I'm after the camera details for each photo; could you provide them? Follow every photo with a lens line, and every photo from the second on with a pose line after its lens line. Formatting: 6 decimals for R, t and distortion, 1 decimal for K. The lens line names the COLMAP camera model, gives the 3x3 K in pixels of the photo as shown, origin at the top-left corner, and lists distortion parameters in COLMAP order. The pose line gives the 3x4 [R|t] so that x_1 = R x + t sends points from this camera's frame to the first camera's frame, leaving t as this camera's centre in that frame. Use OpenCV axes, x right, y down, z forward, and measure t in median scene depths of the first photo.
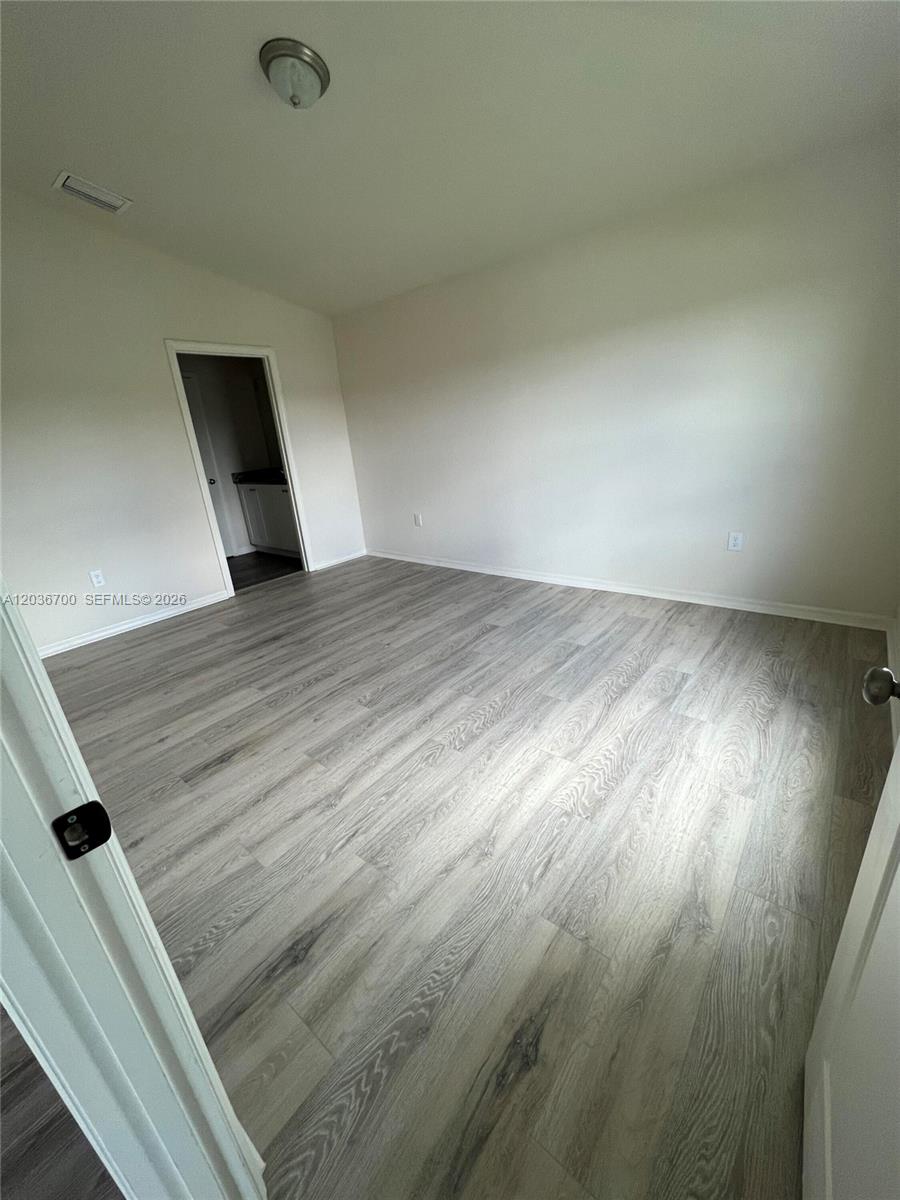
lens RADIAL K [[475.9, 0, 448.9], [0, 475.9, 602.8], [0, 0, 1]] dist [0.000911, 0.000009]
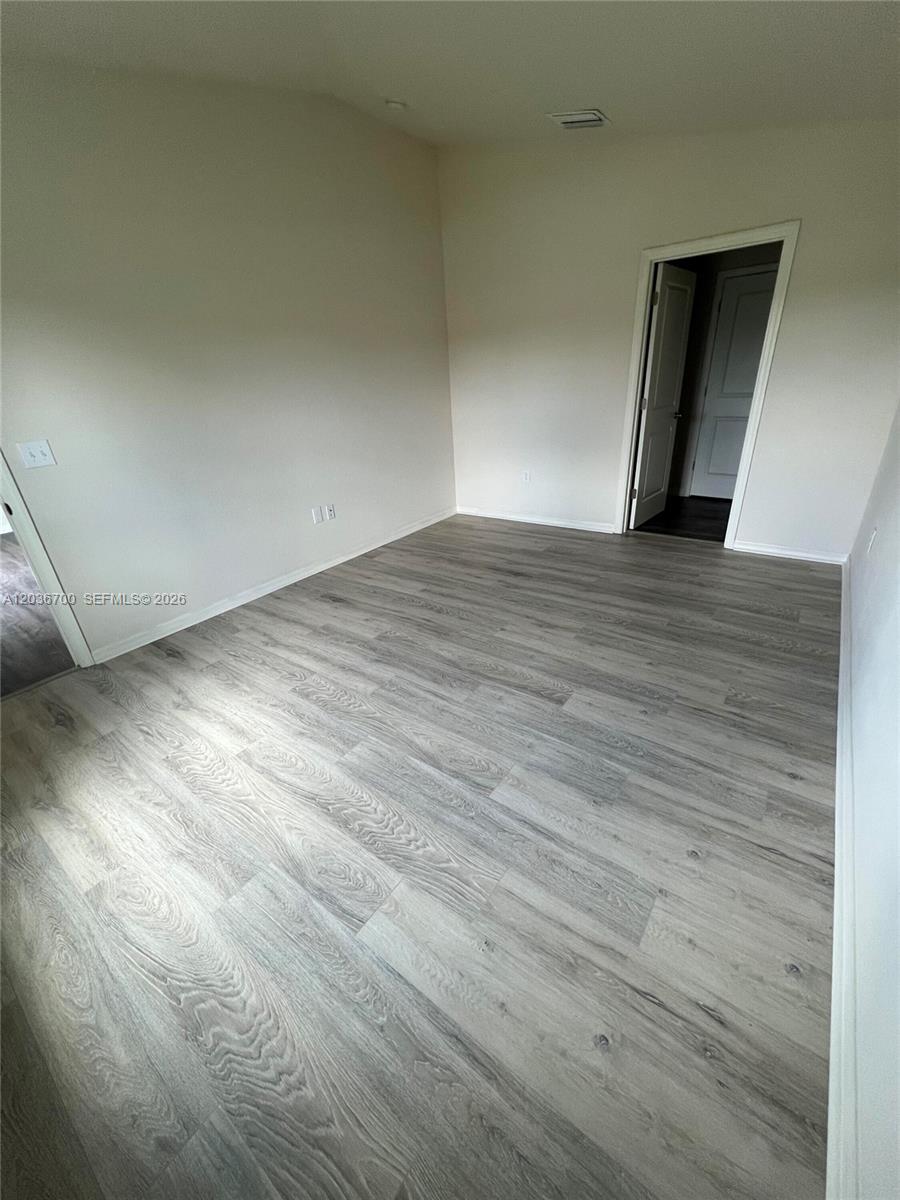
lens RADIAL K [[475.9, 0, 450.4], [0, 475.9, 602.4], [0, 0, 1]] dist [0.000911, 0.000009]
pose [[0.052873, 0.497357, -0.865934, 0.718286], [-0.293428, 0.836604, 0.462594, -0.396758], [0.954518, 0.229631, 0.190172, 0.829002]]
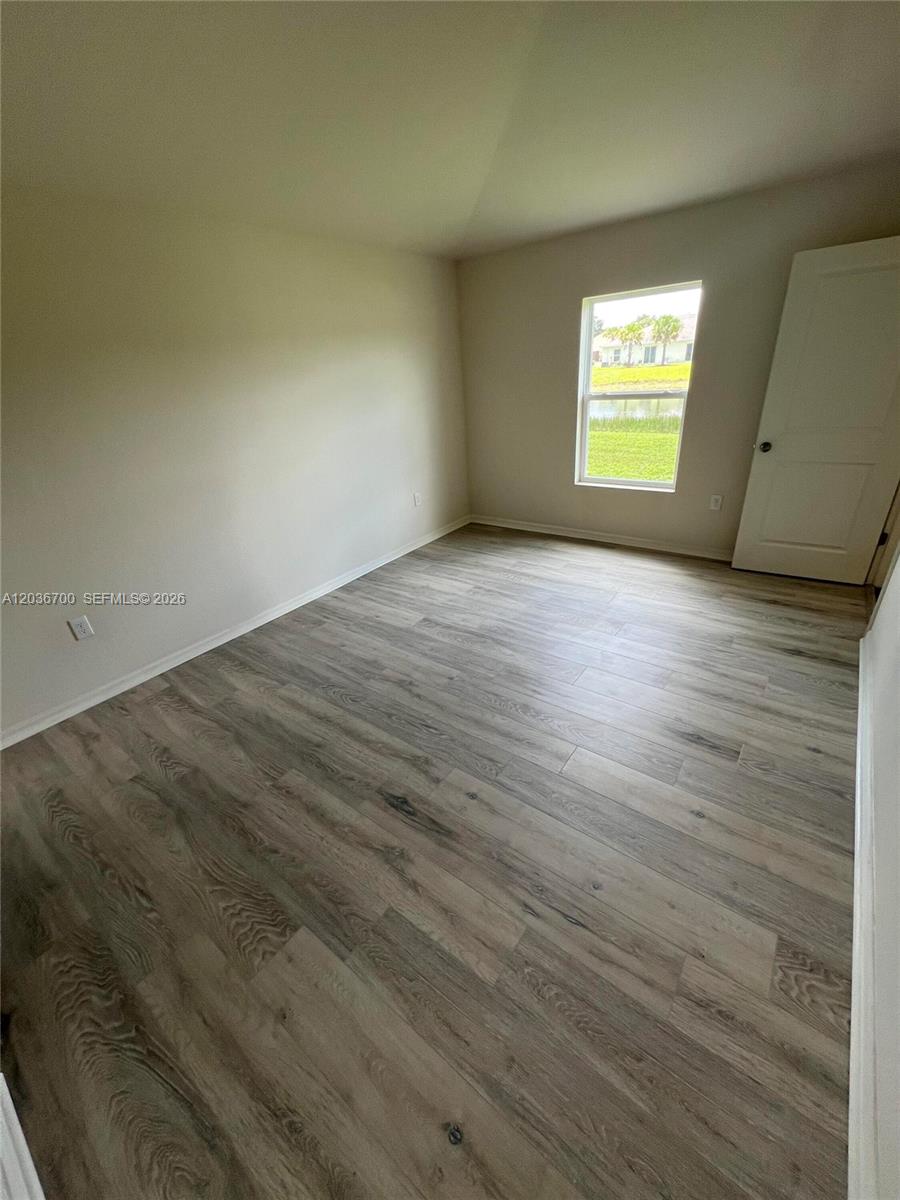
lens RADIAL K [[475.9, 0, 450.0], [0, 475.9, 602.9], [0, 0, 1]] dist [0.000911, 0.000009]
pose [[-0.029055, -0.370432, 0.928405, -1.005613], [0.416911, 0.839662, 0.348071, -0.375586], [-0.908483, 0.397176, 0.130041, 0.960657]]
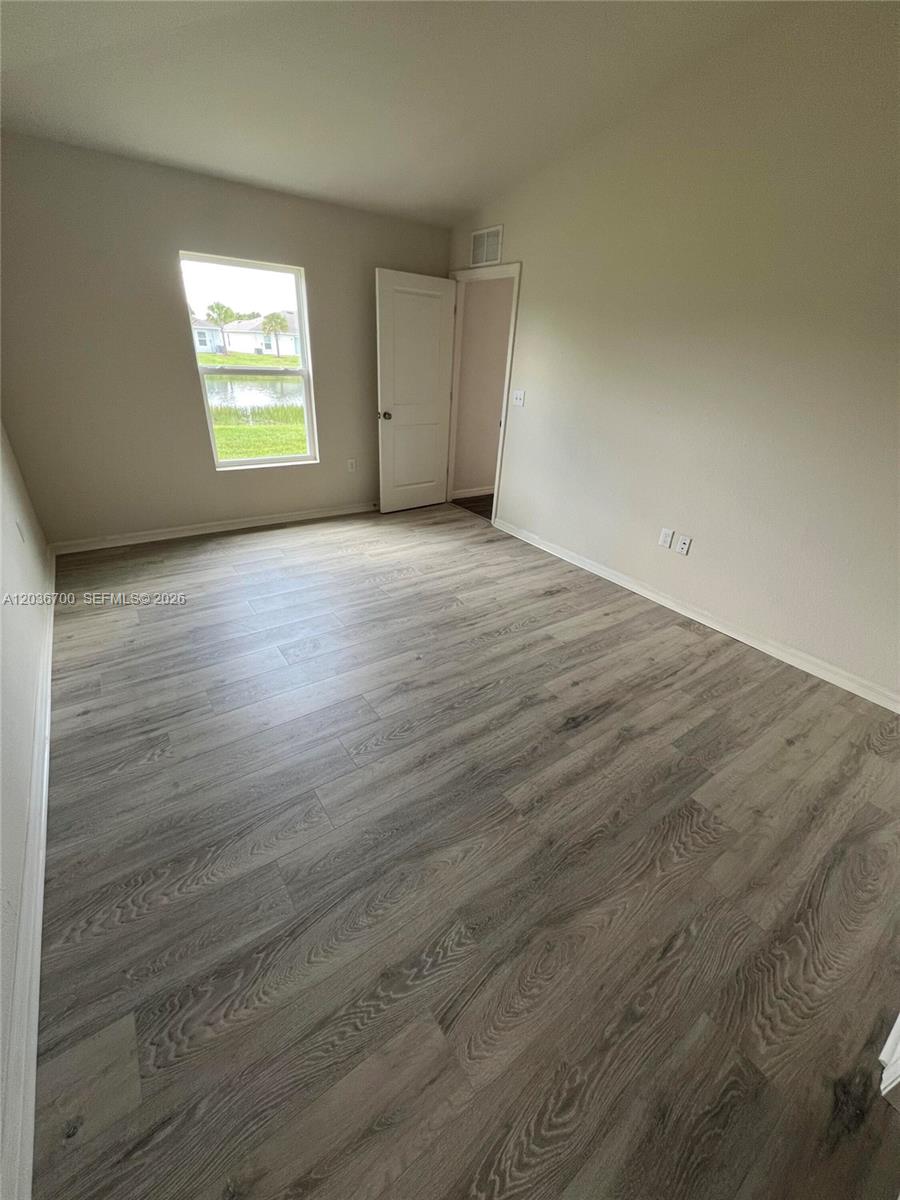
lens RADIAL K [[475.9, 0, 448.9], [0, 475.9, 603.1], [0, 0, 1]] dist [0.000911, 0.000009]
pose [[-0.962395, -0.099217, 0.252886, -0.433244], [0.118447, 0.684502, 0.719324, -0.646317], [-0.244471, 0.722228, -0.647010, 1.665947]]
